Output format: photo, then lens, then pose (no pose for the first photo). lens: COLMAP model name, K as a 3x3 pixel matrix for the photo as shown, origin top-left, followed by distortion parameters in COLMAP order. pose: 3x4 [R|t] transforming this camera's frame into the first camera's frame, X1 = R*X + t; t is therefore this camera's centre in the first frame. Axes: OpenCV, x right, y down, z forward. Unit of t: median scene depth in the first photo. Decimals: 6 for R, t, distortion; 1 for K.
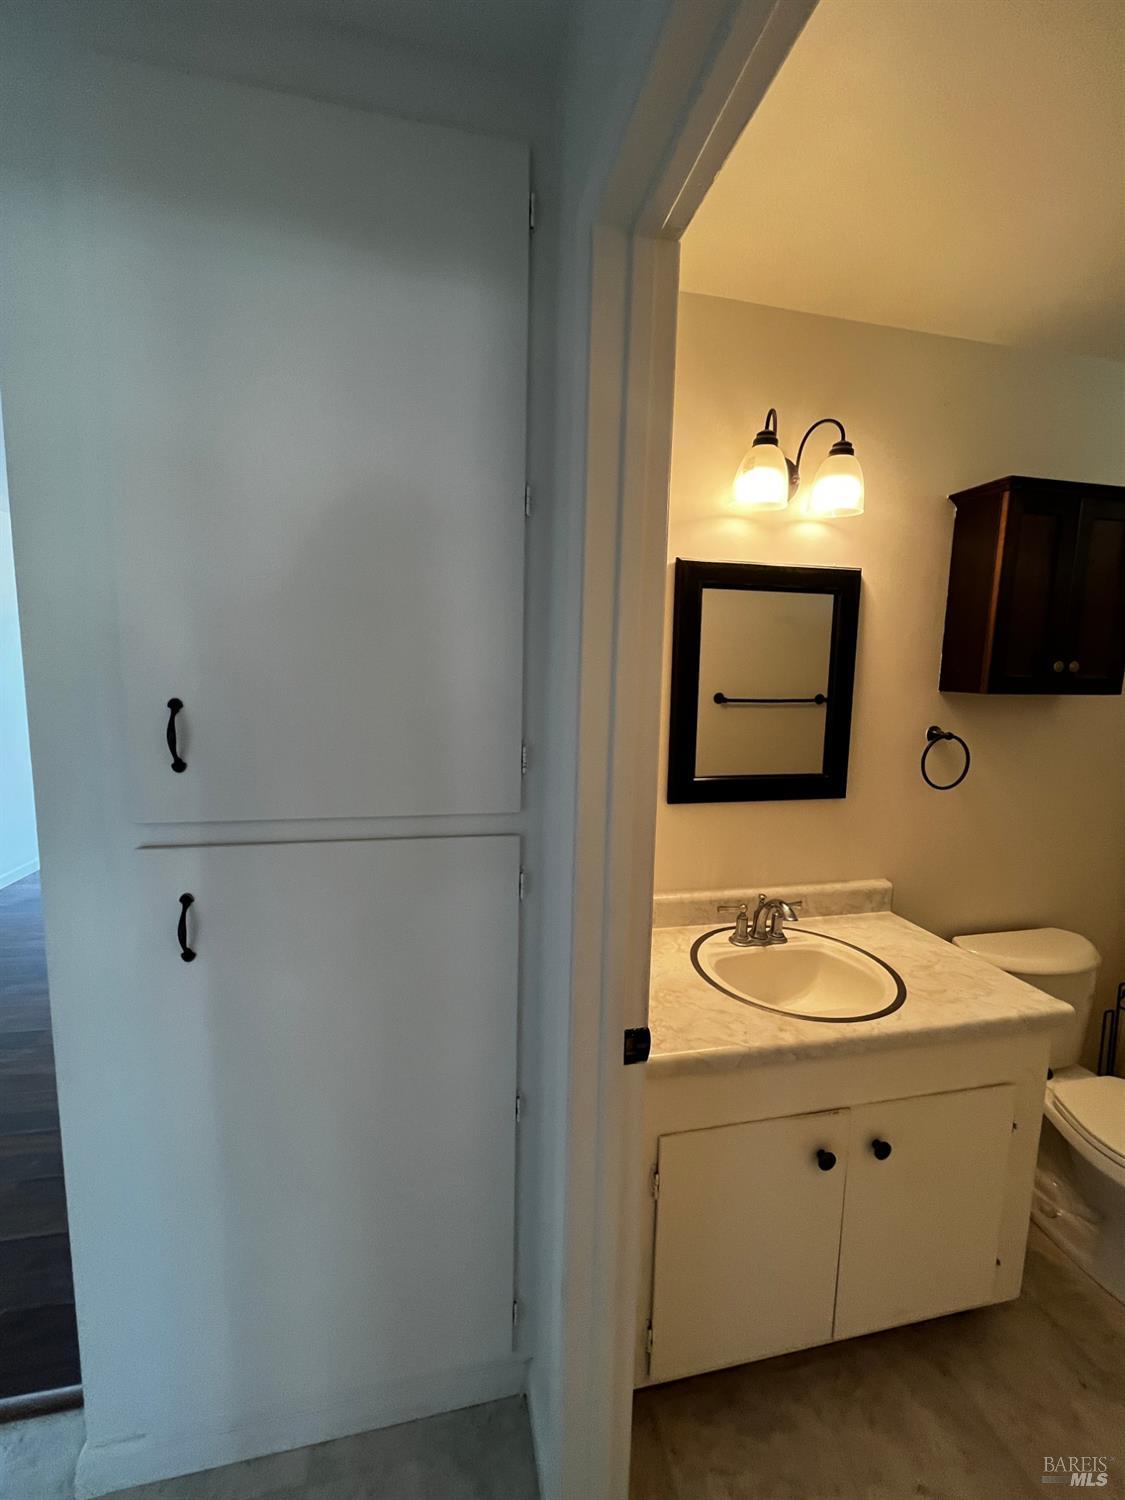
lens RADIAL K [[608.0, 0, 560.9], [0, 608.0, 748.4], [0, 0, 1]] dist [0.001007, -0.000019]
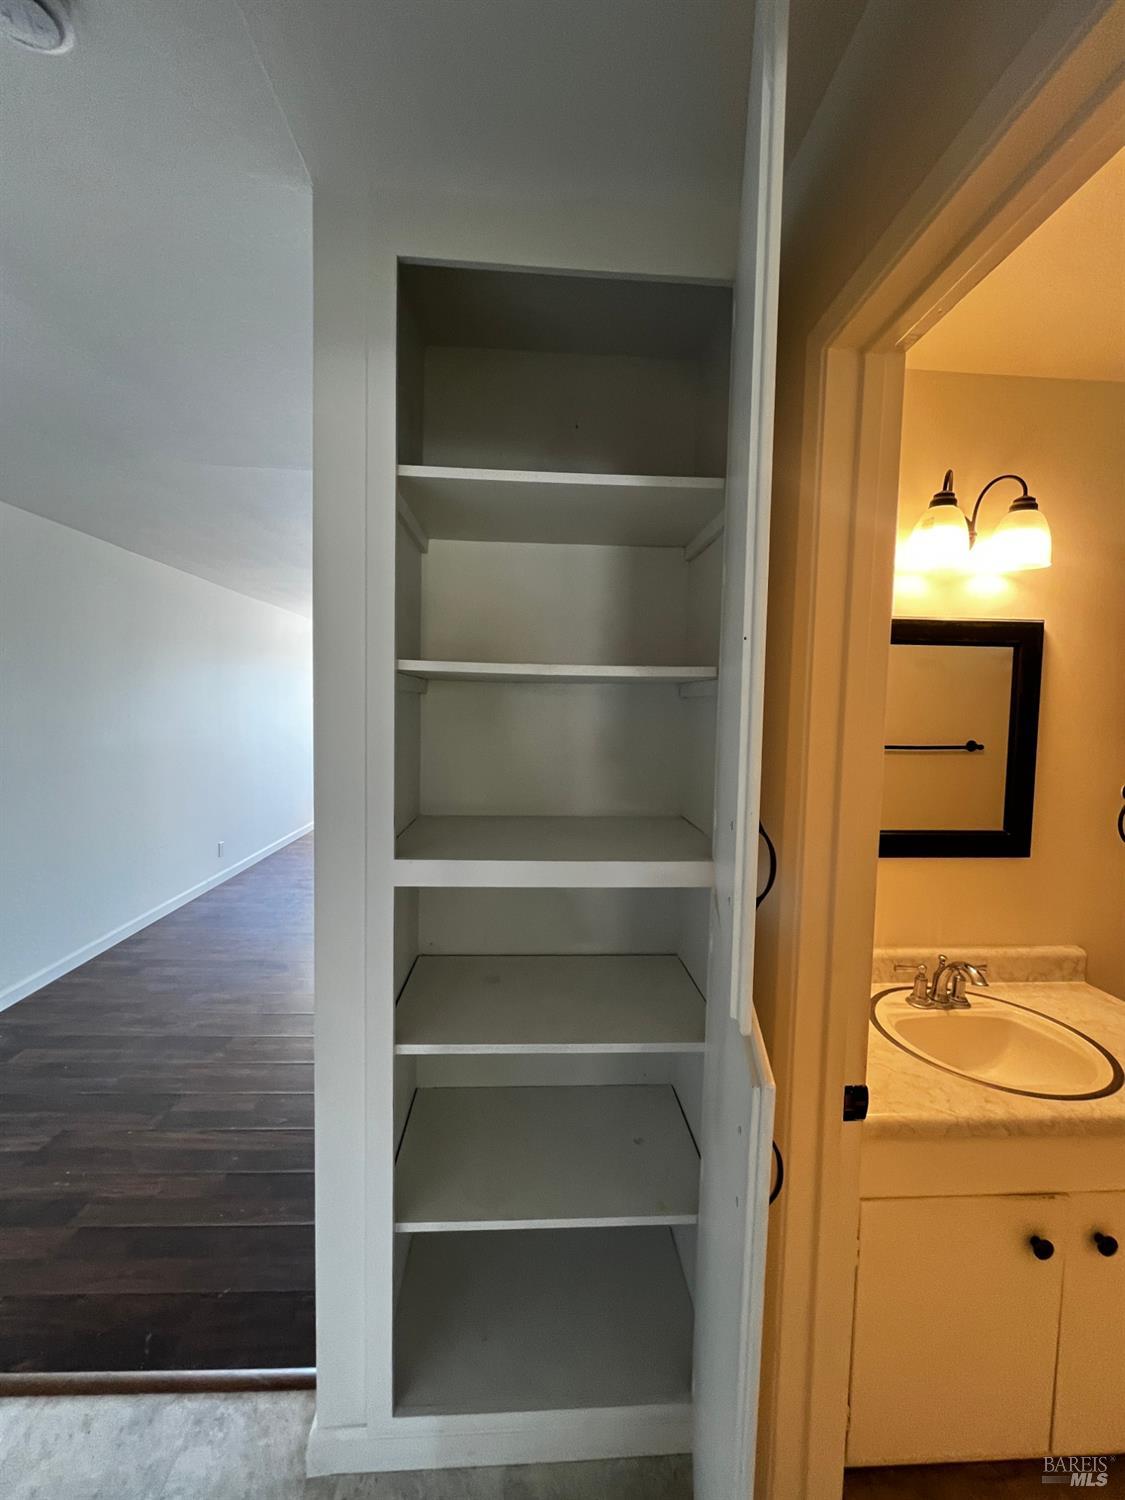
lens RADIAL K [[608.0, 0, 561.0], [0, 608.0, 748.3], [0, 0, 1]] dist [0.001007, -0.000019]
pose [[0.987923, 0.009401, -0.154659, -0.127735], [-0.018528, 0.998163, -0.057682, -0.022685], [0.153833, 0.059850, 0.986283, -0.072018]]
